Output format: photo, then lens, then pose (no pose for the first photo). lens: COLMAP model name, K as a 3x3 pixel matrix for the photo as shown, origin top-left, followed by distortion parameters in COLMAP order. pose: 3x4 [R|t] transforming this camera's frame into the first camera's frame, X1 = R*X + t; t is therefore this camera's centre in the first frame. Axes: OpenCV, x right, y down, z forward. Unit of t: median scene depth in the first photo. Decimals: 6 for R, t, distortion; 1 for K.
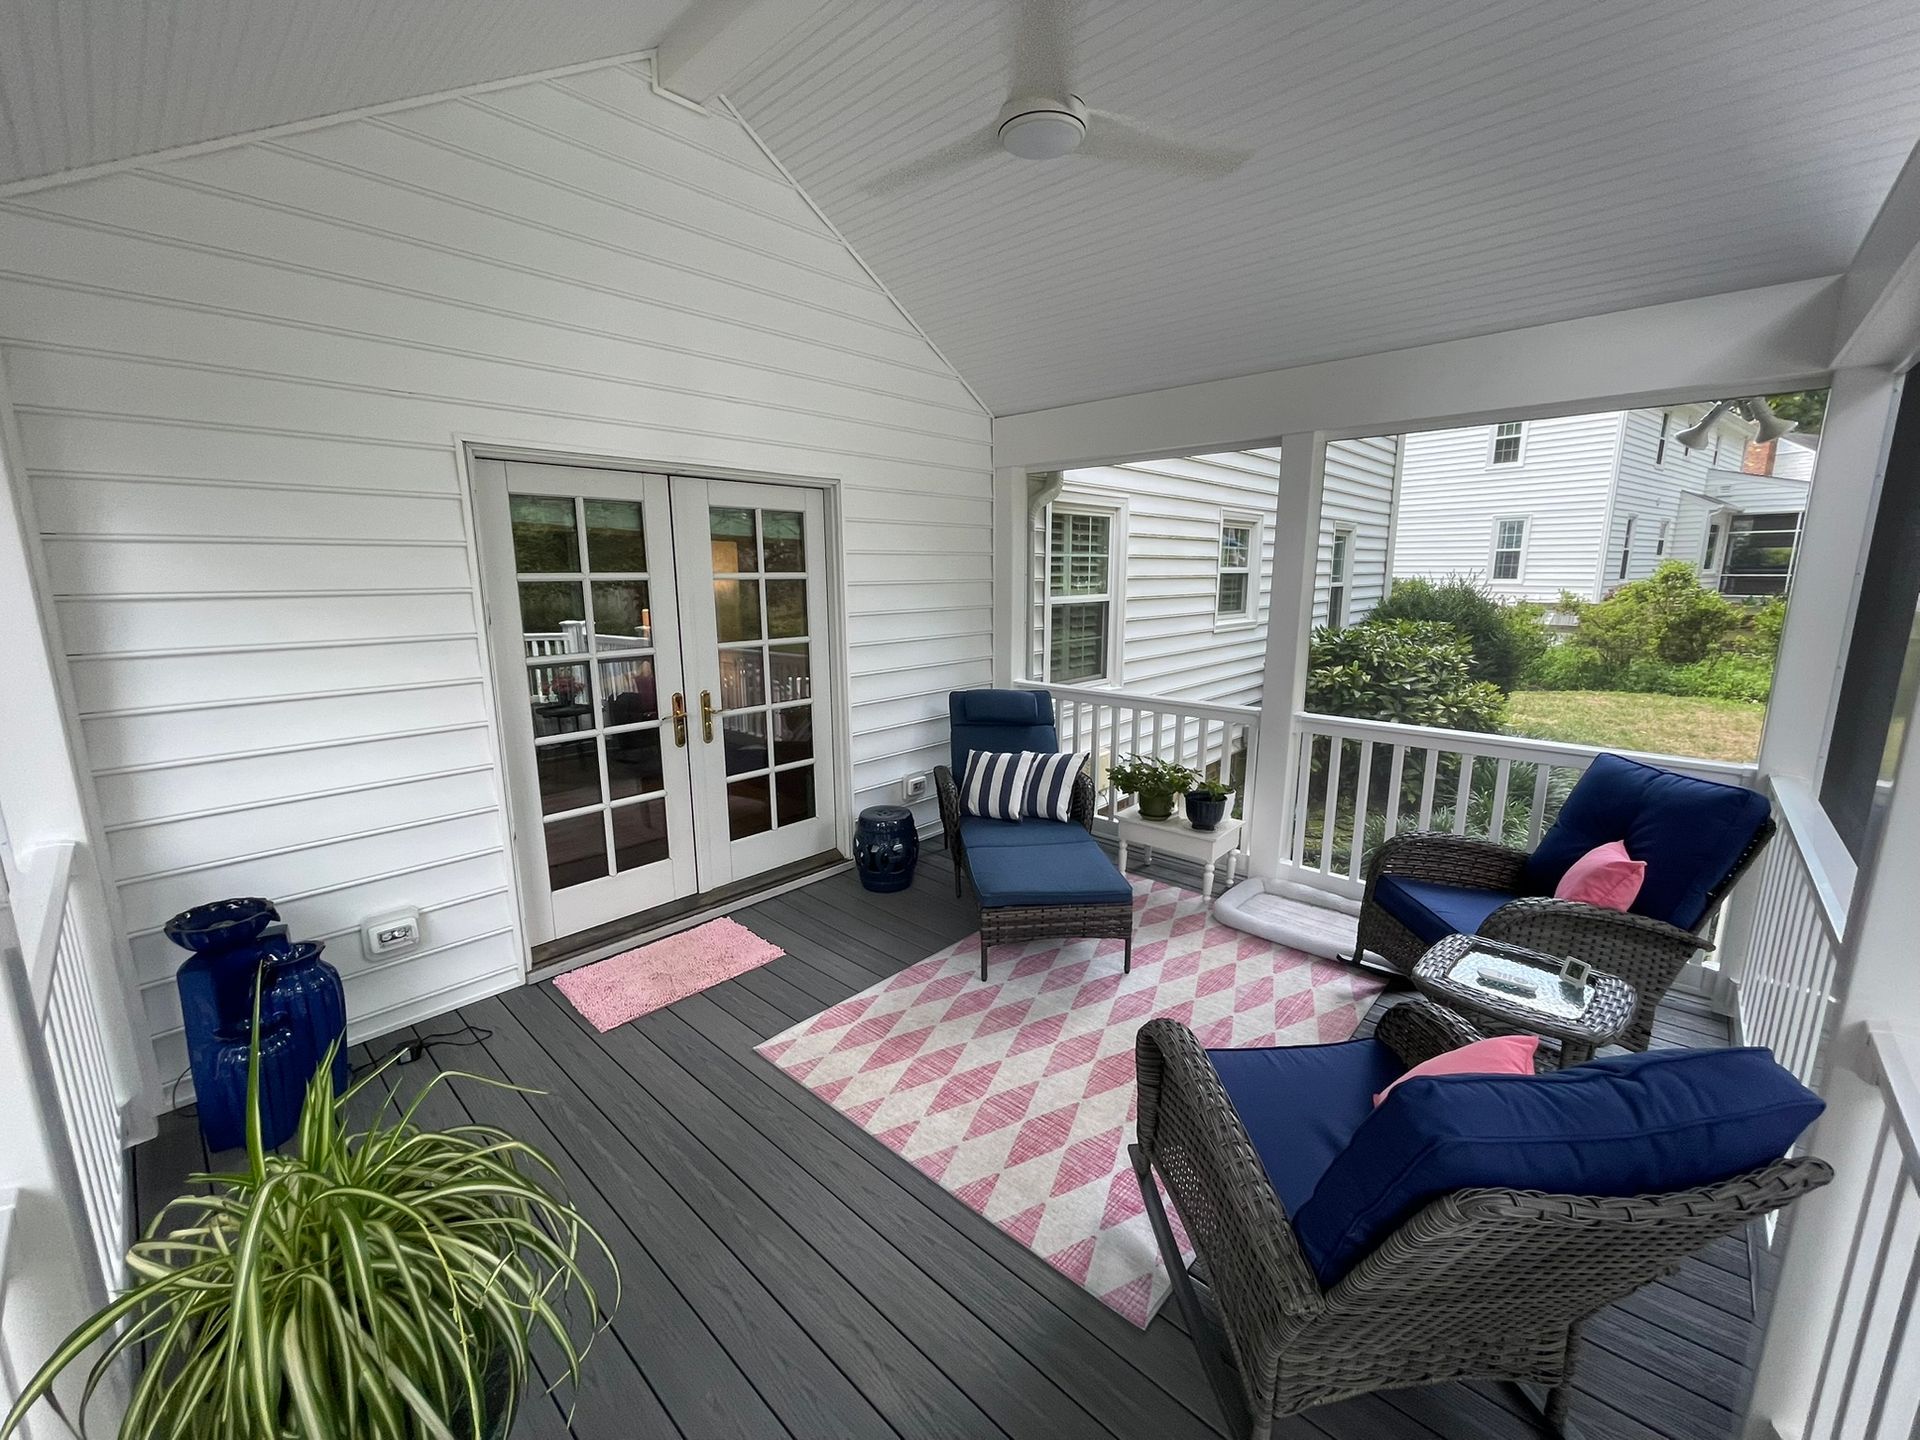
lens RADIAL K [[776.6, 0, 956.6], [0, 776.6, 714.5], [0, 0, 1]] dist [-0.002678, 0.000115]
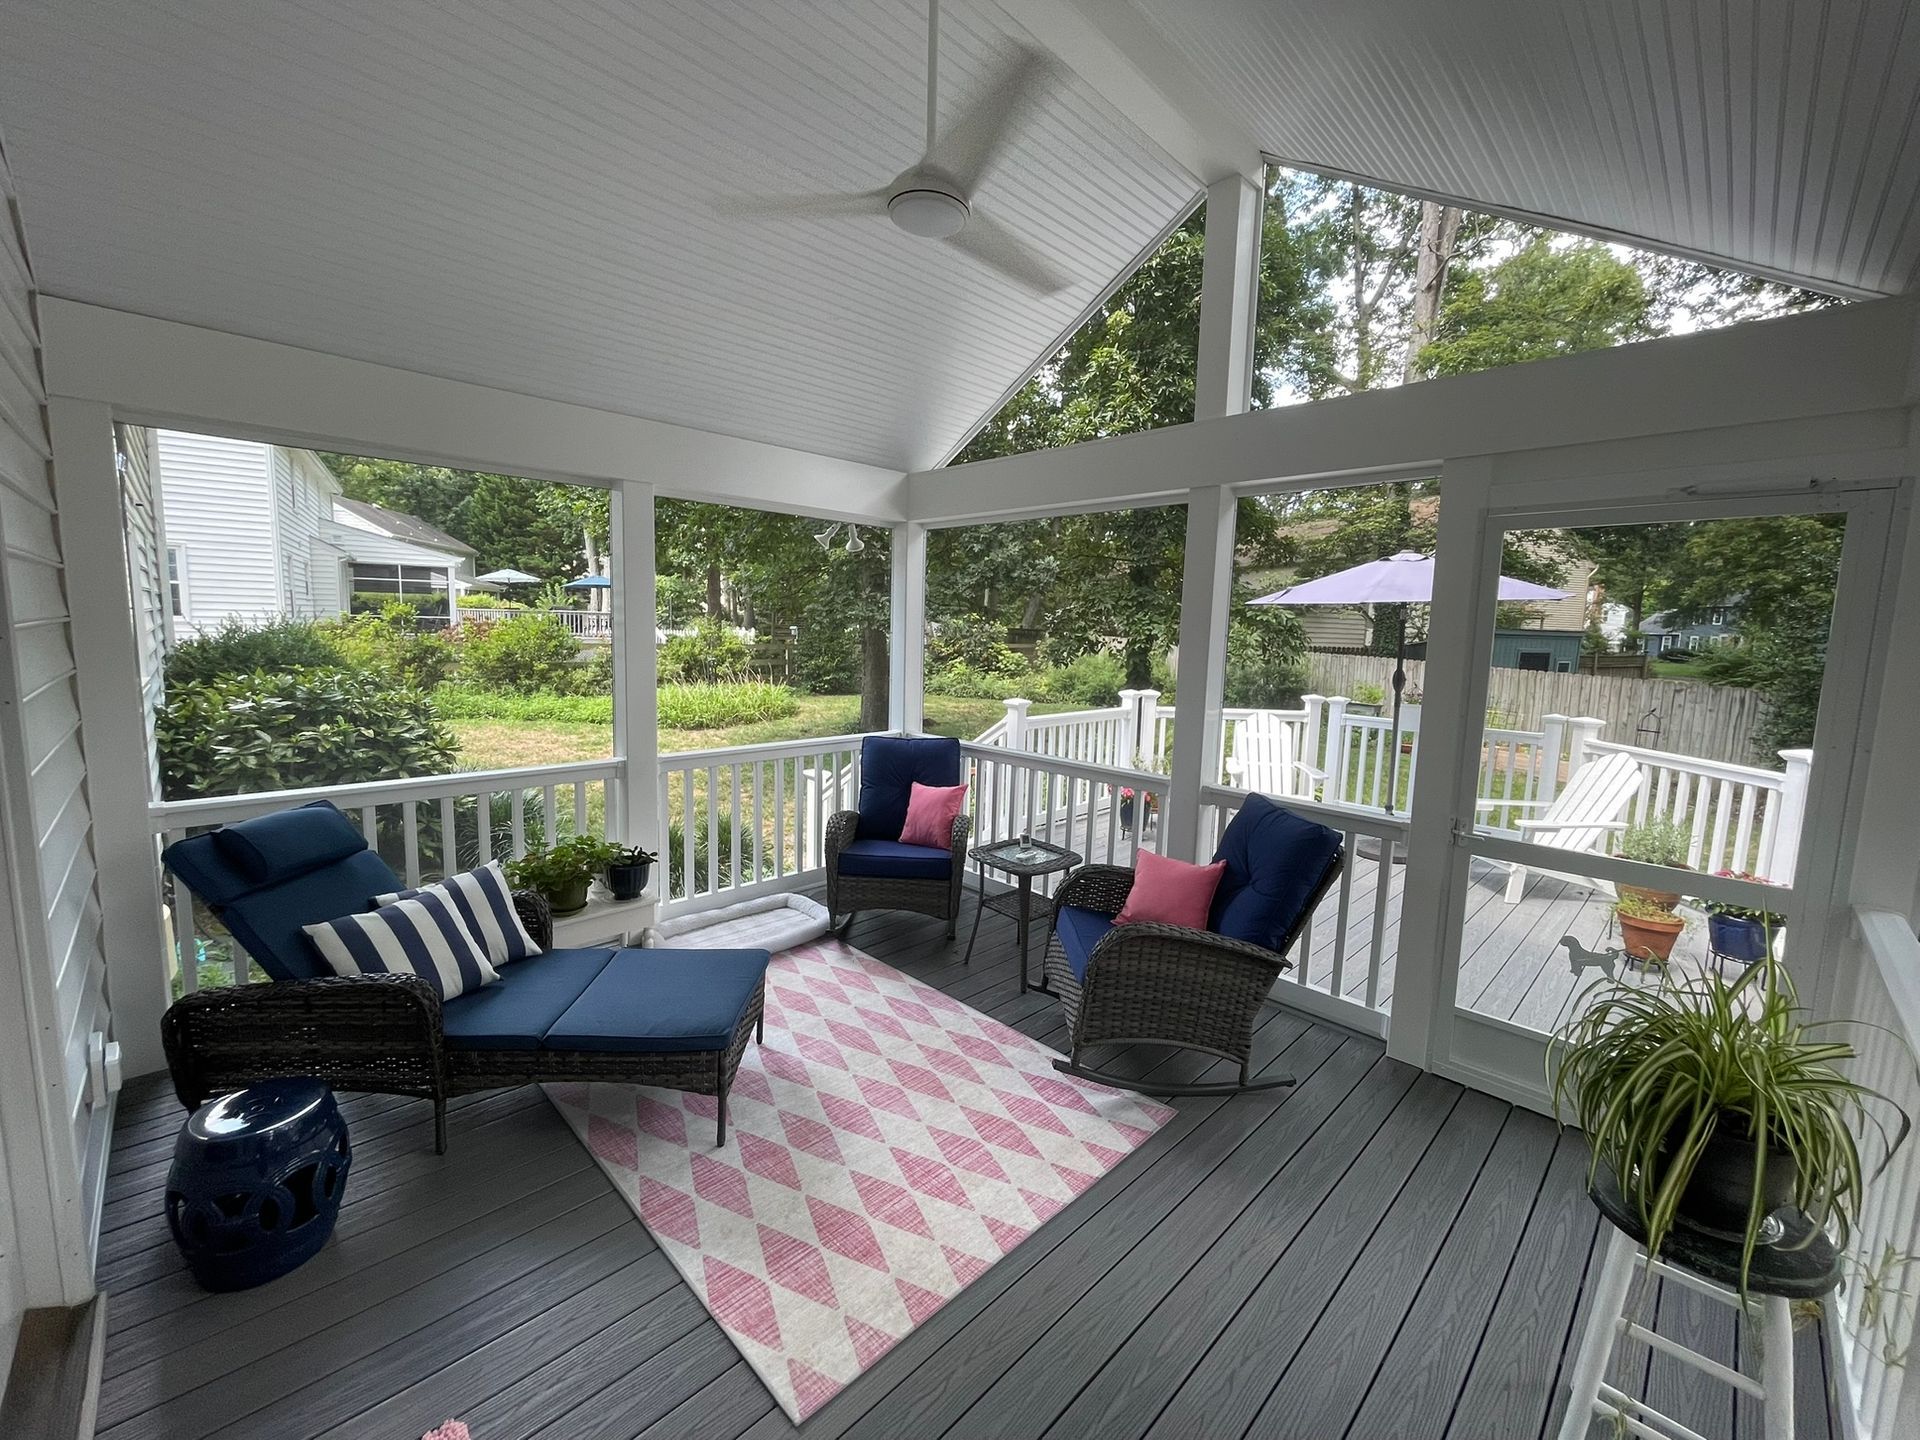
lens RADIAL K [[773.6, 0, 956.3], [0, 773.6, 713.8], [0, 0, 1]] dist [0.000284, -0.000460]
pose [[0.047852, -0.107092, 0.993097, -0.583960], [0.153566, 0.983204, 0.098626, -0.102109], [-0.986979, 0.147787, 0.063494, 0.574421]]
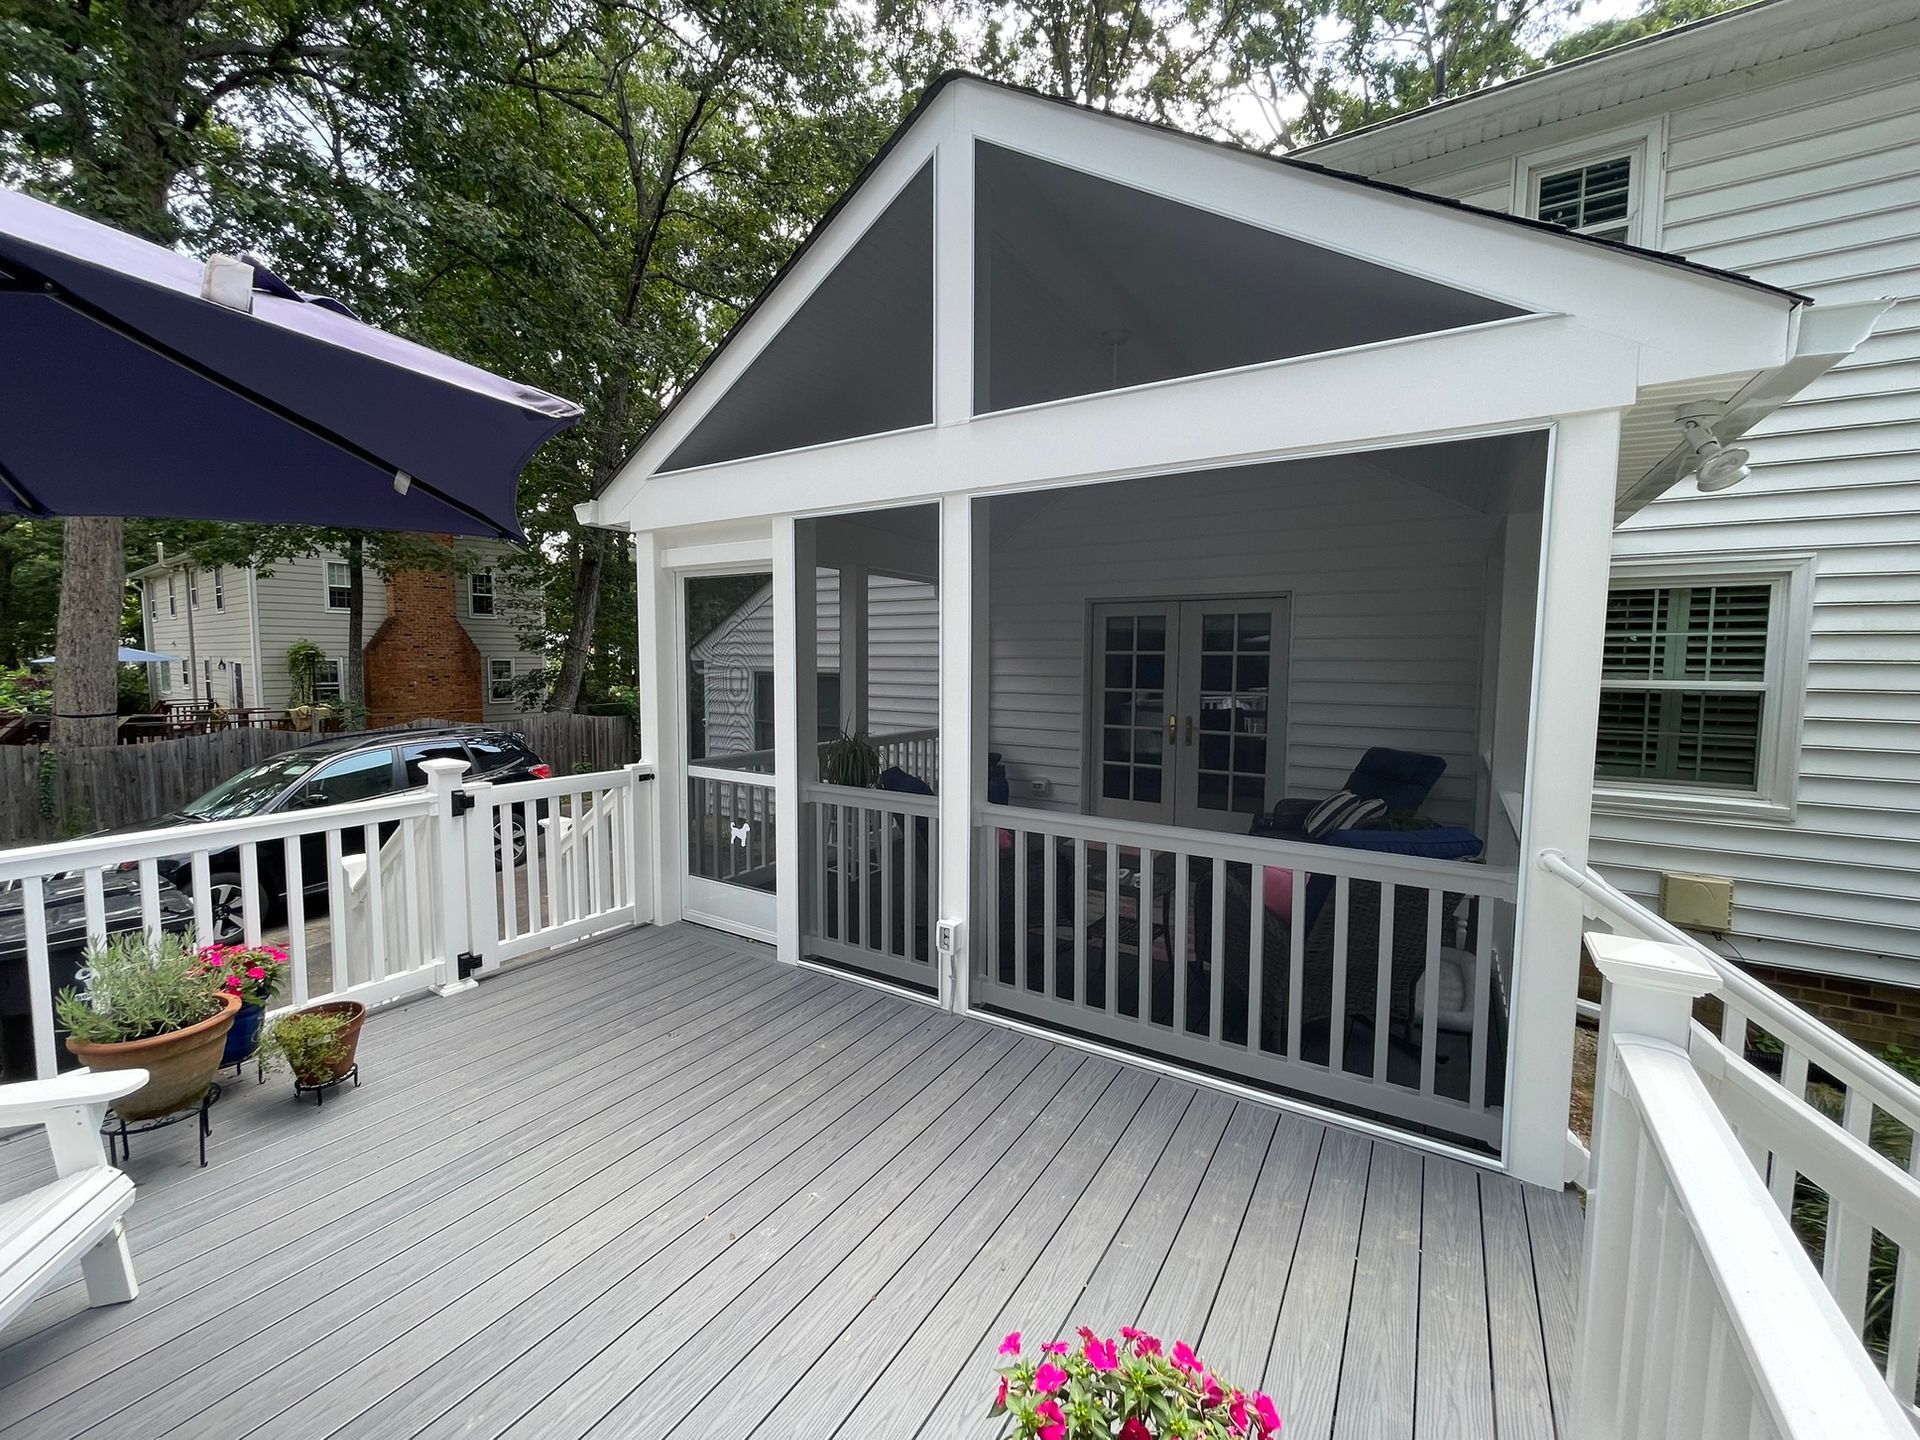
lens RADIAL K [[776.6, 0, 956.6], [0, 776.6, 714.5], [0, 0, 1]] dist [-0.002678, 0.000115]
pose [[0.182778, 0.079326, -0.979949, 1.349650], [-0.185676, 0.981588, 0.044827, -0.015383], [0.965462, 0.173760, 0.194142, 0.134260]]
